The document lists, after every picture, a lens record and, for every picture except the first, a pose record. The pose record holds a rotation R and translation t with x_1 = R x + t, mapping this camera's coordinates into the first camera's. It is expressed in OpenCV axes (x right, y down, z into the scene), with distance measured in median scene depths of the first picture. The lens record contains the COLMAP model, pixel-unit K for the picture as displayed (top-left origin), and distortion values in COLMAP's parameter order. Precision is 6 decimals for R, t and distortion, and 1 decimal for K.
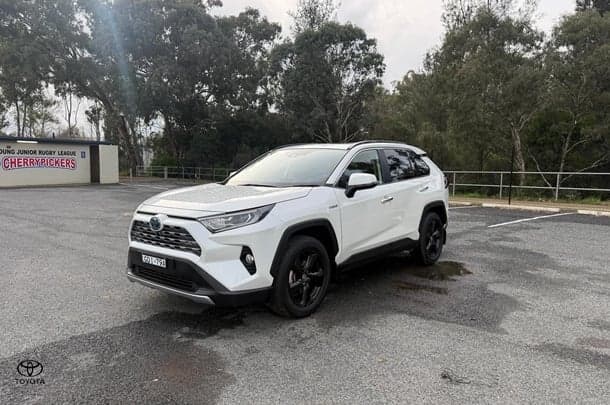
lens RADIAL K [[467.3, 0, 308.0], [0, 467.3, 207.0], [0, 0, 1]] dist [0.004970, 0.002843]
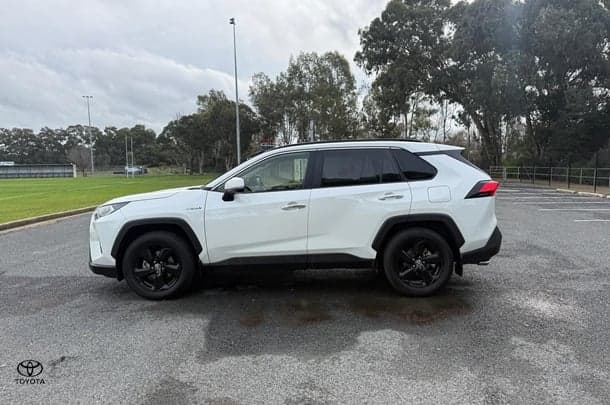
lens RADIAL K [[467.3, 0, 308.0], [0, 467.3, 207.0], [0, 0, 1]] dist [0.004970, 0.002843]
pose [[0.601422, 0.050408, -0.797340, 1.011826], [-0.050636, 0.998406, 0.024926, -0.041805], [0.797326, 0.025384, 0.603015, 0.519723]]
